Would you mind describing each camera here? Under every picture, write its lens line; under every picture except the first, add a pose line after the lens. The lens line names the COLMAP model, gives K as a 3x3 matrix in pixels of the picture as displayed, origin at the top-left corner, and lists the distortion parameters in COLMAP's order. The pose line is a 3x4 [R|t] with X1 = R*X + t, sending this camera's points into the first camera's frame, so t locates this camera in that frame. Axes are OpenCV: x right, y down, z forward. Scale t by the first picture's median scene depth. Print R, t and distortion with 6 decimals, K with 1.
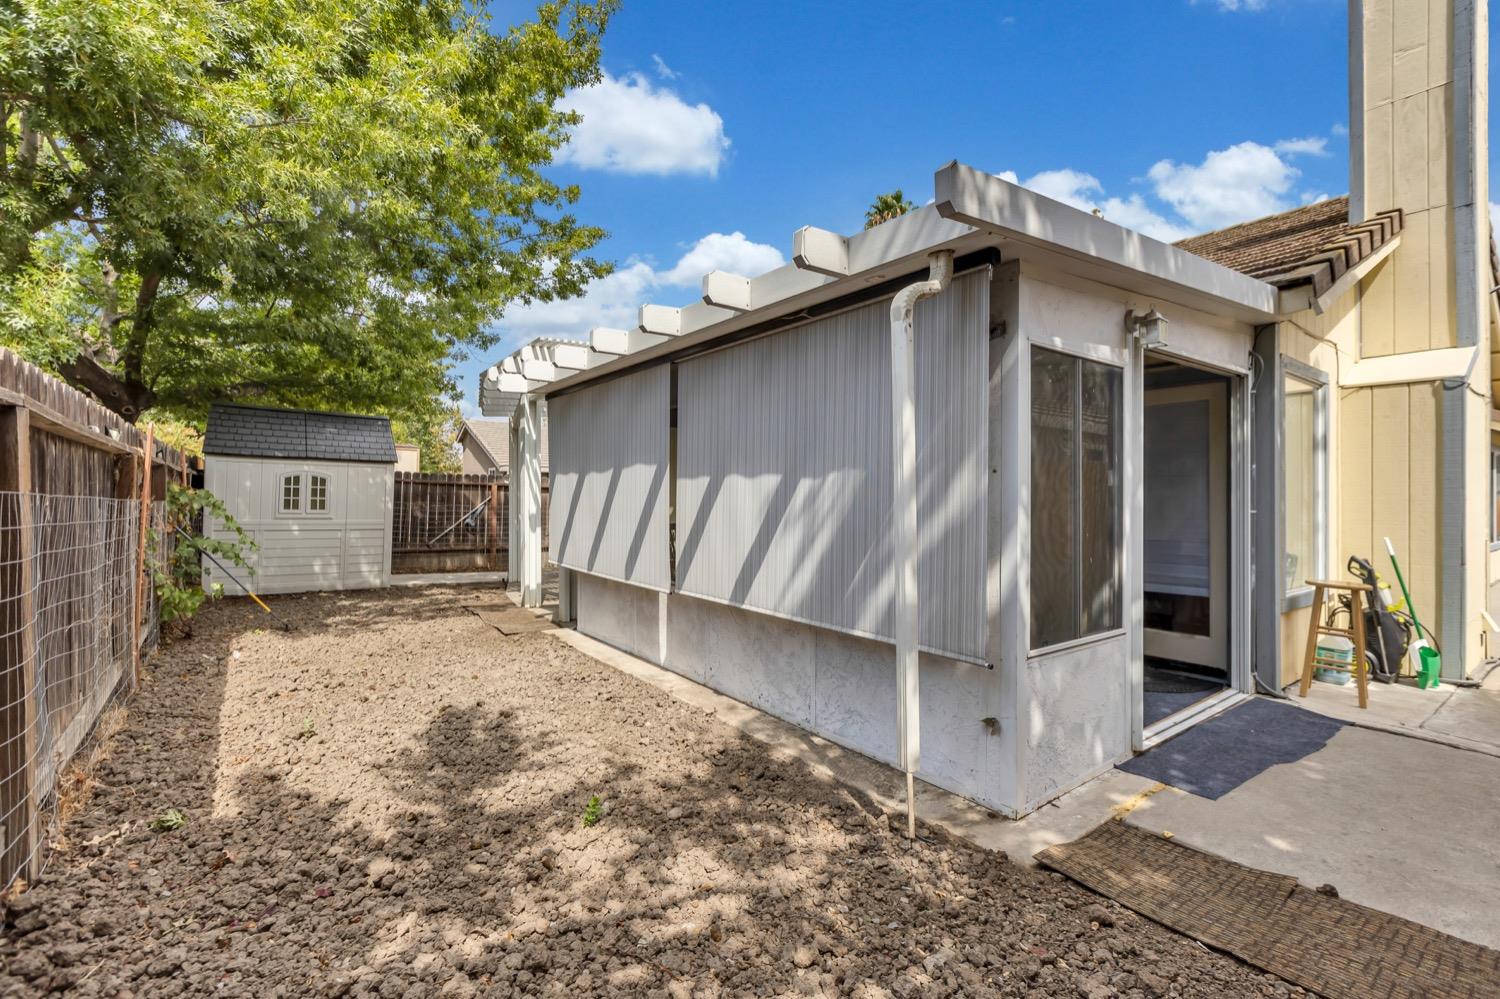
lens RADIAL K [[671.9, 0, 750.8], [0, 671.9, 495.3], [0, 0, 1]] dist [-0.000219, -0.000080]
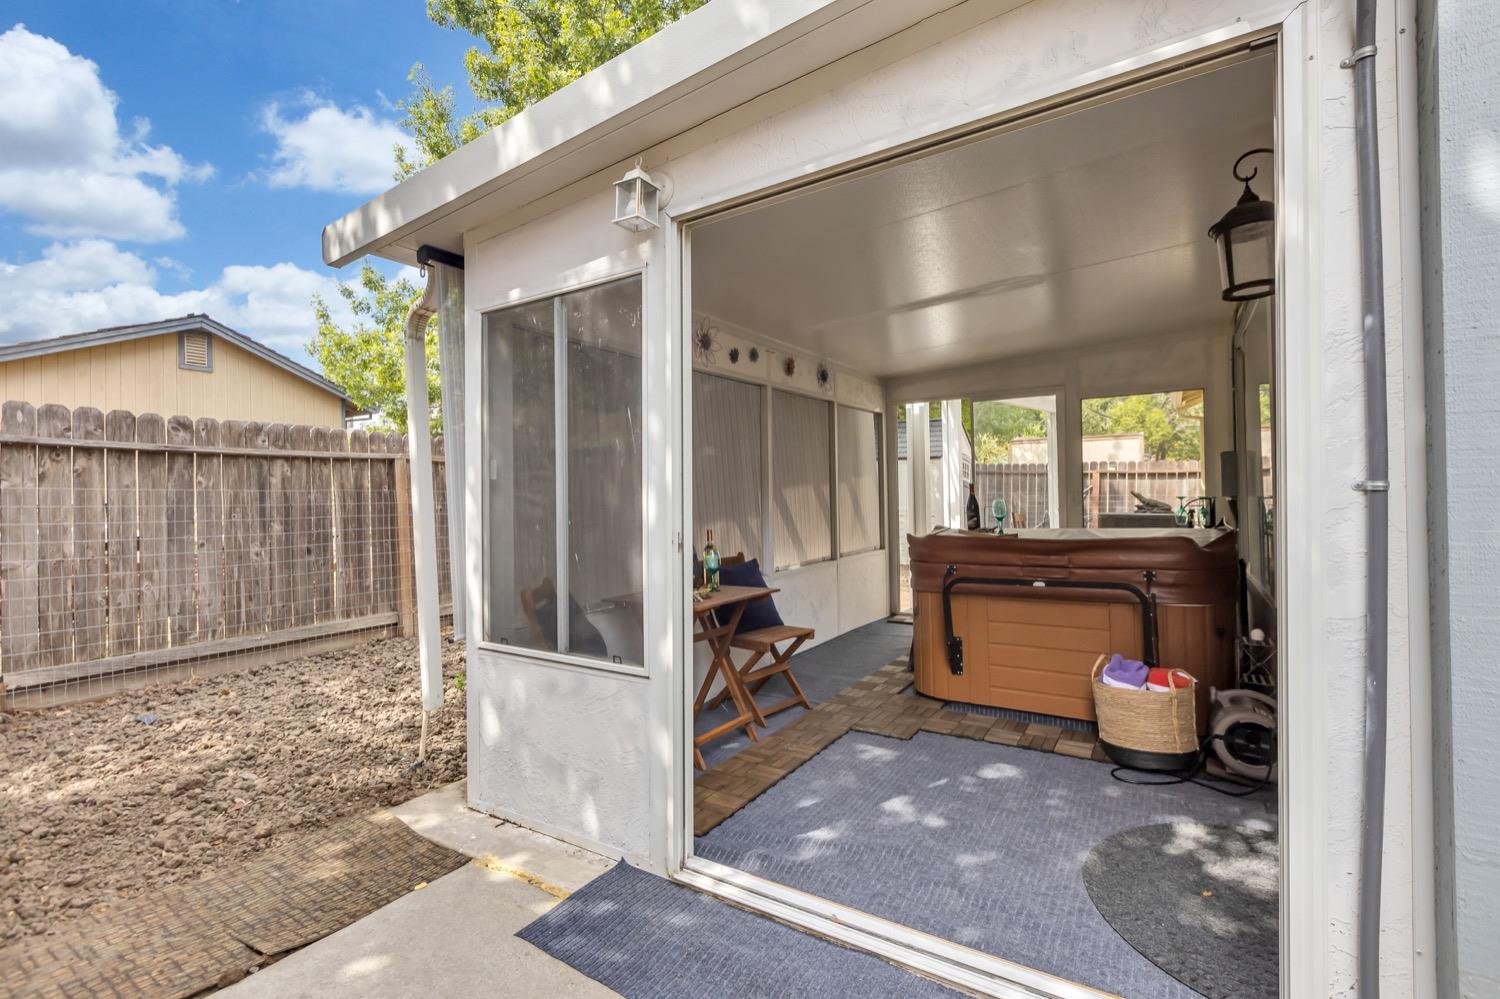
lens RADIAL K [[671.9, 0, 751.1], [0, 671.9, 499.3], [0, 0, 1]] dist [-0.000219, -0.000080]
pose [[0.343289, -0.002492, -0.939227, 1.317291], [0.019866, 0.999792, 0.004609, 0.032623], [0.939020, -0.020241, 0.343267, 0.953548]]
